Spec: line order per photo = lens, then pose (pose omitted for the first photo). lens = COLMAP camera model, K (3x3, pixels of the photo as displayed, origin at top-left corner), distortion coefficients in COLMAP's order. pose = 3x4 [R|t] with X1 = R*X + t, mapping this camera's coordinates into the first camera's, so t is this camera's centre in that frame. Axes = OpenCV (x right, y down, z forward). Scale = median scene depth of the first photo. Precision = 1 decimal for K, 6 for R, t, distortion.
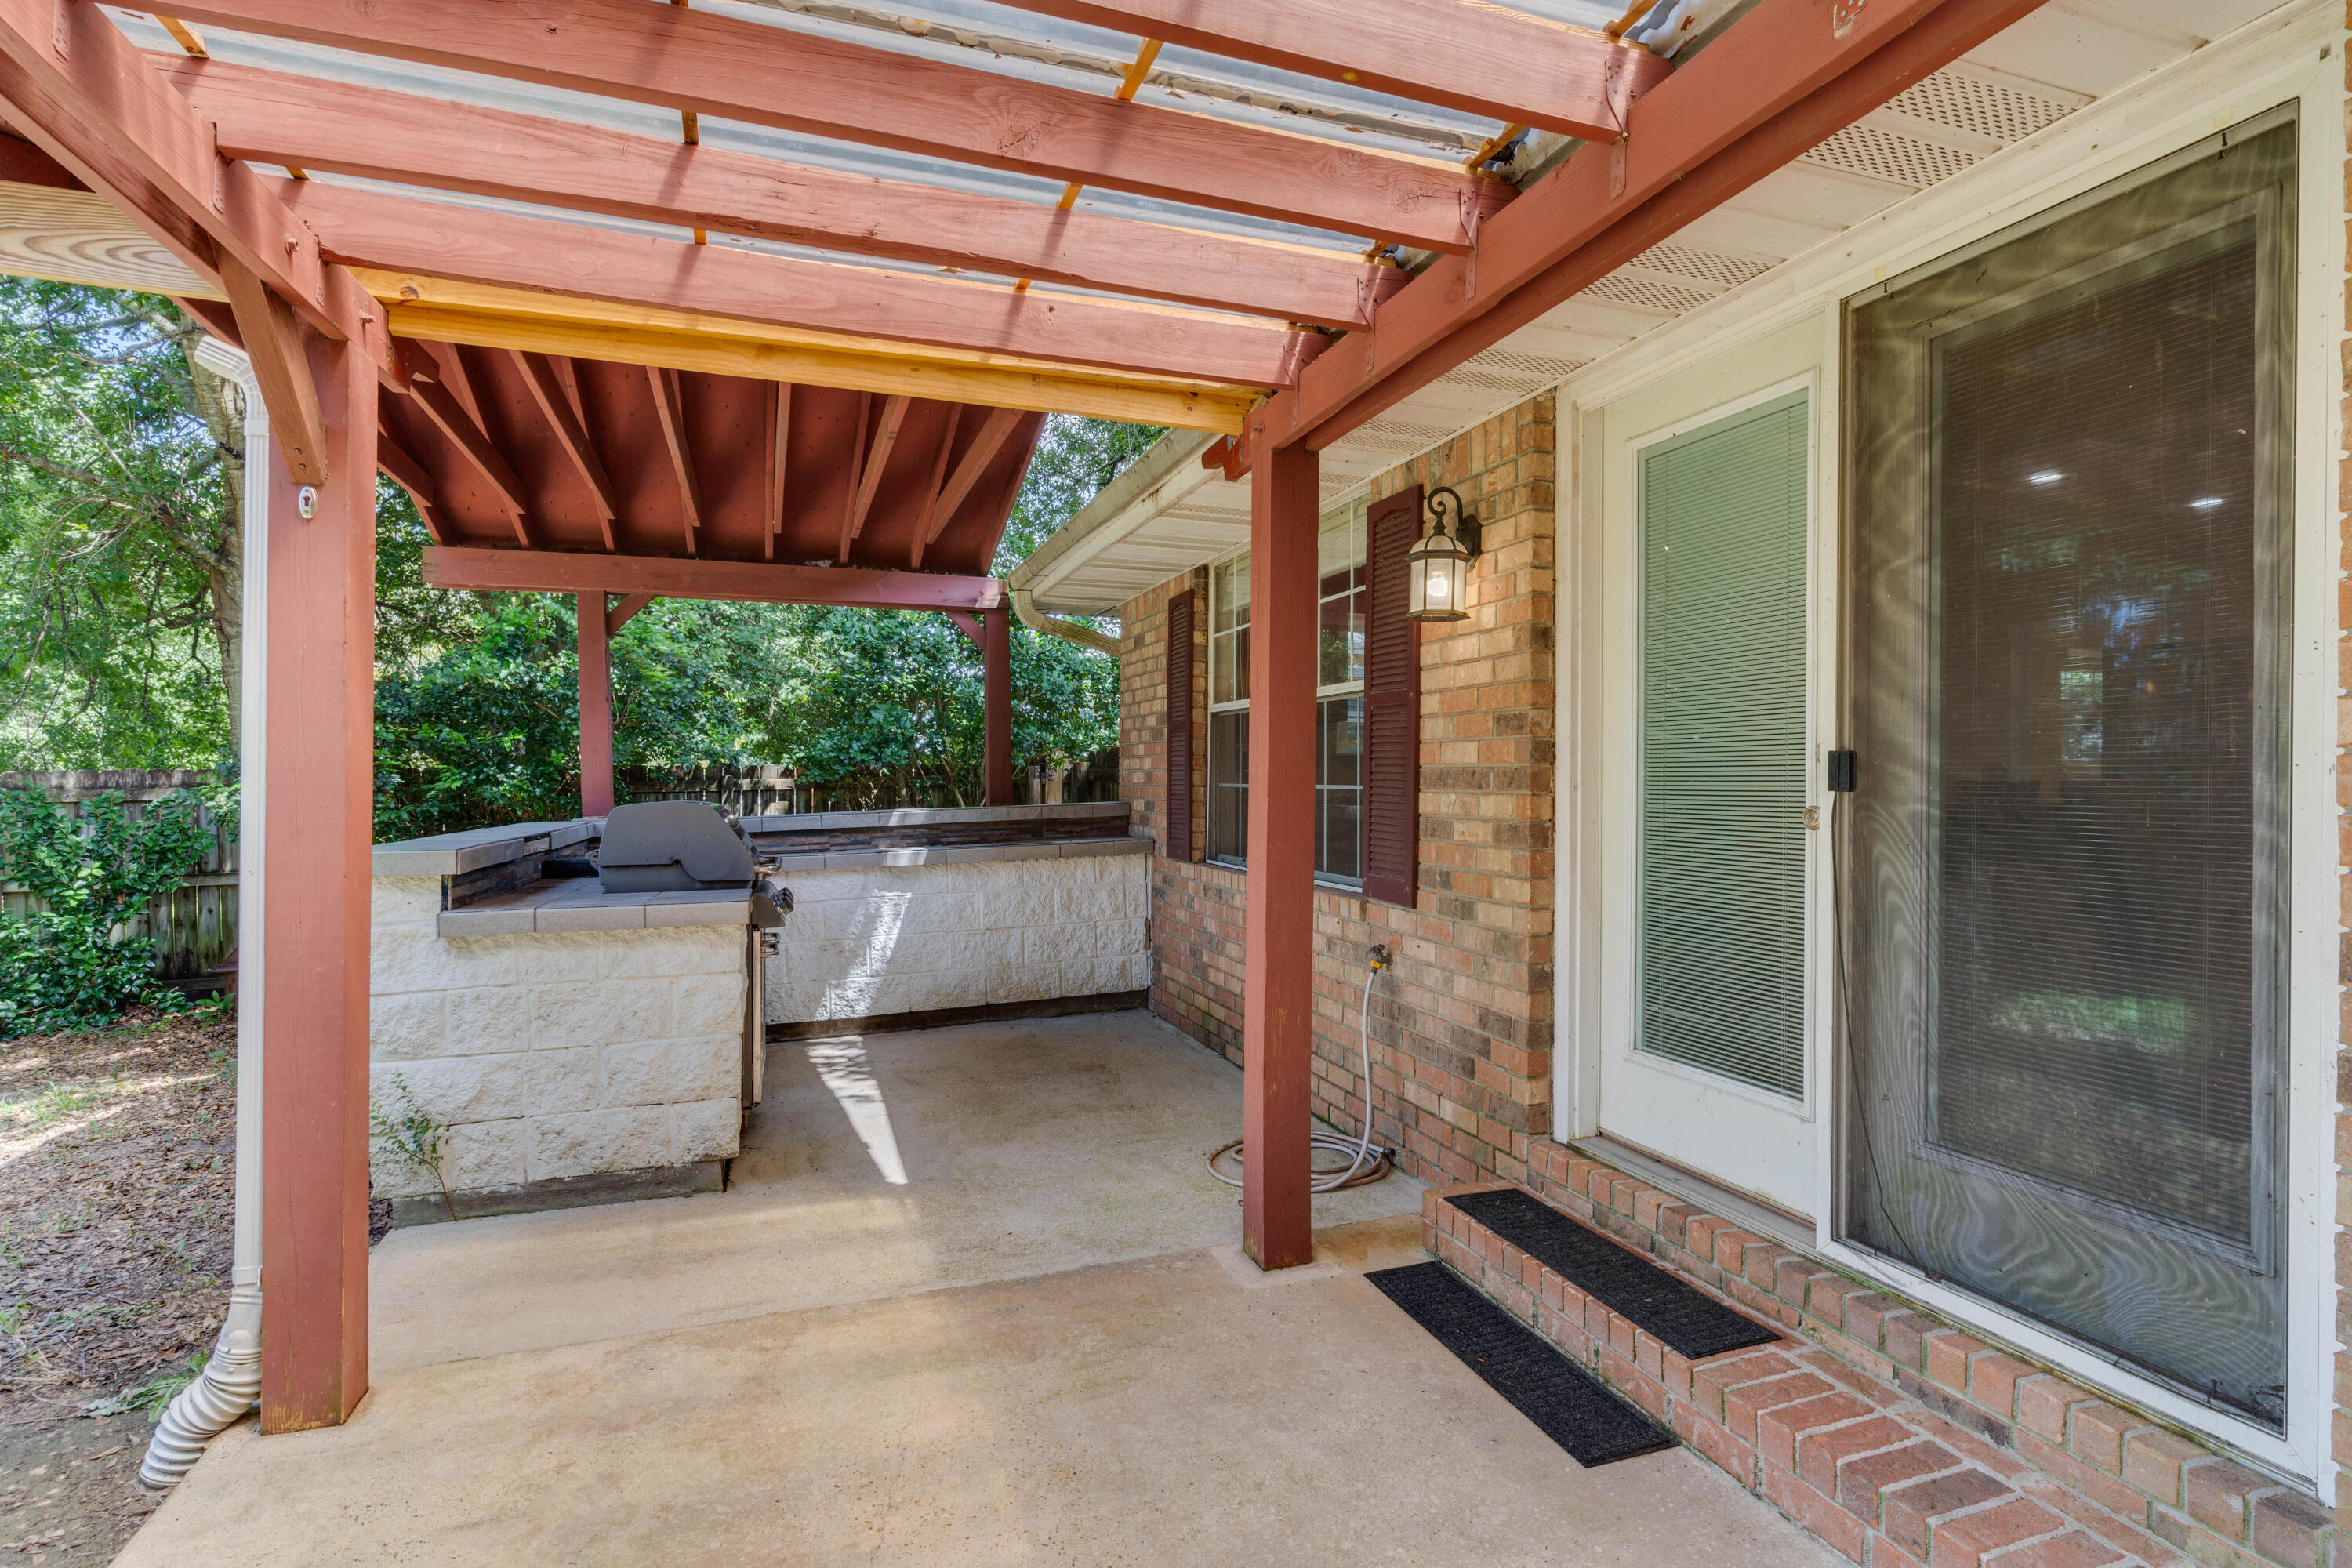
lens RADIAL K [[1172.9, 0, 1192.6], [0, 1172.9, 756.6], [0, 0, 1]] dist [0.000751, 0.000222]
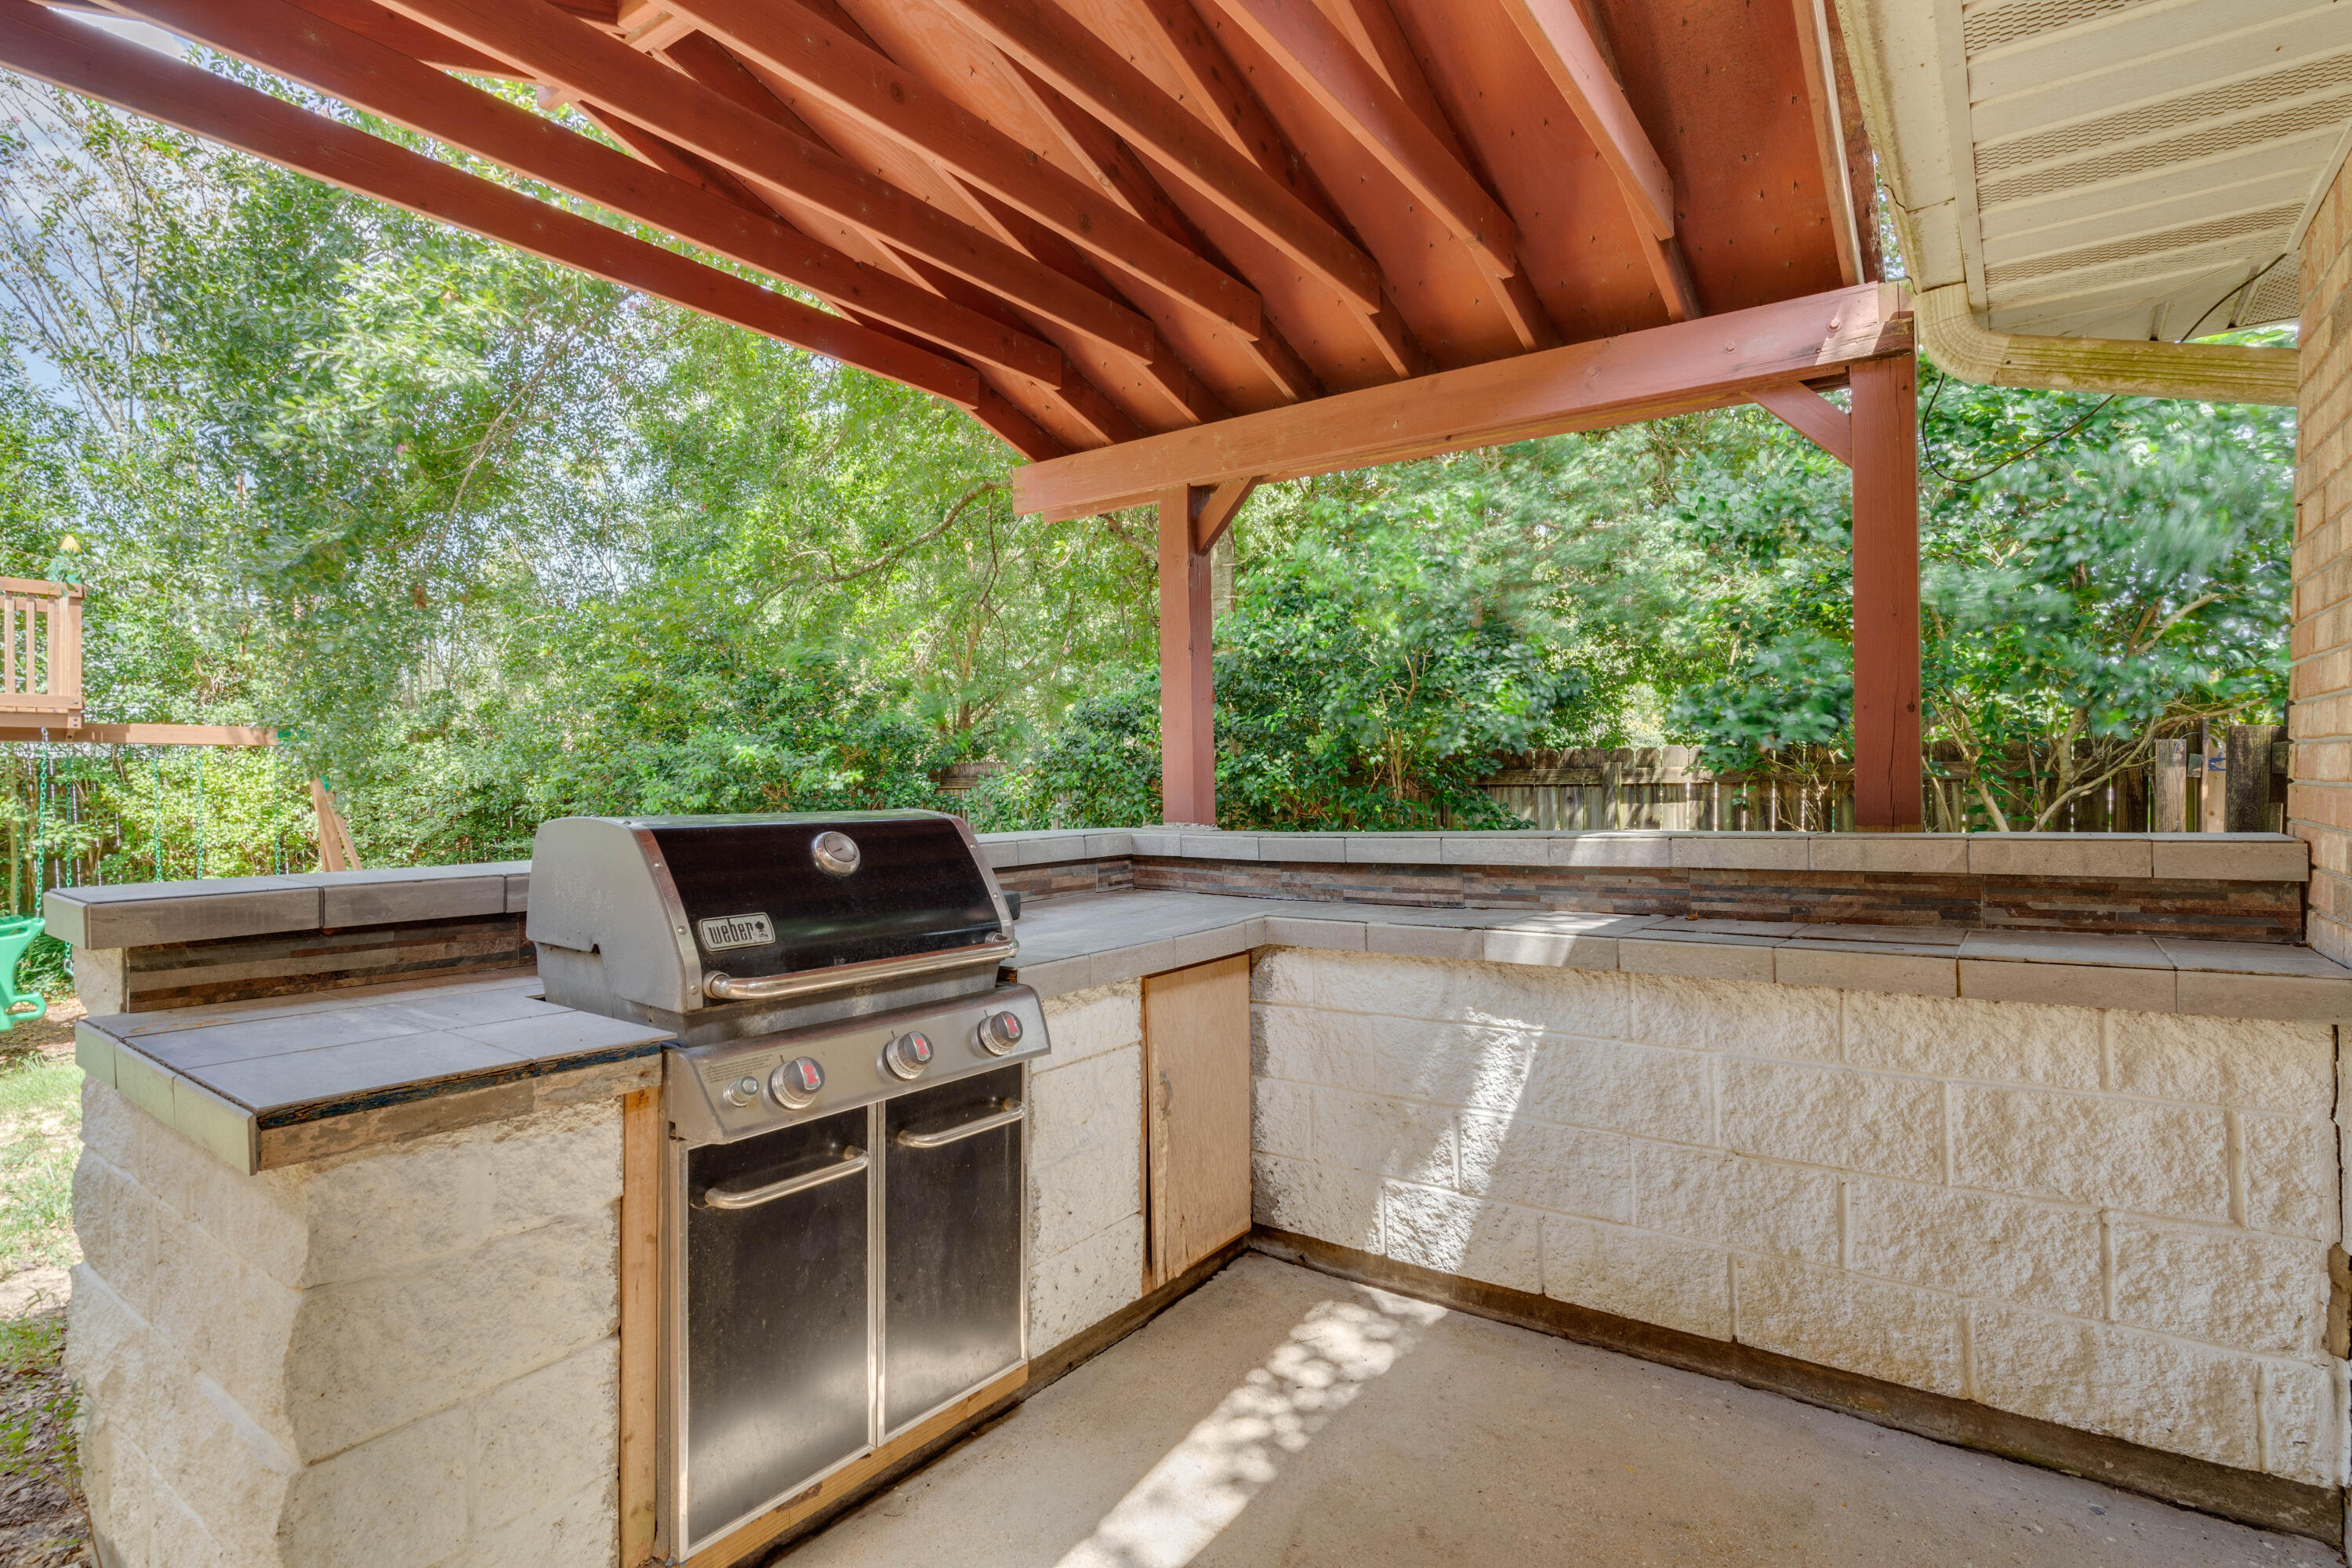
lens RADIAL K [[1145.8, 0, 1176.0], [0, 1145.8, 784.0], [0, 0, 1]] dist [0.000949, -0.000061]
pose [[0.561284, 0.010892, -0.827552, 0.033811], [0.014432, 0.999633, 0.022946, 0.013367], [0.827498, -0.024822, 0.560920, 0.622085]]
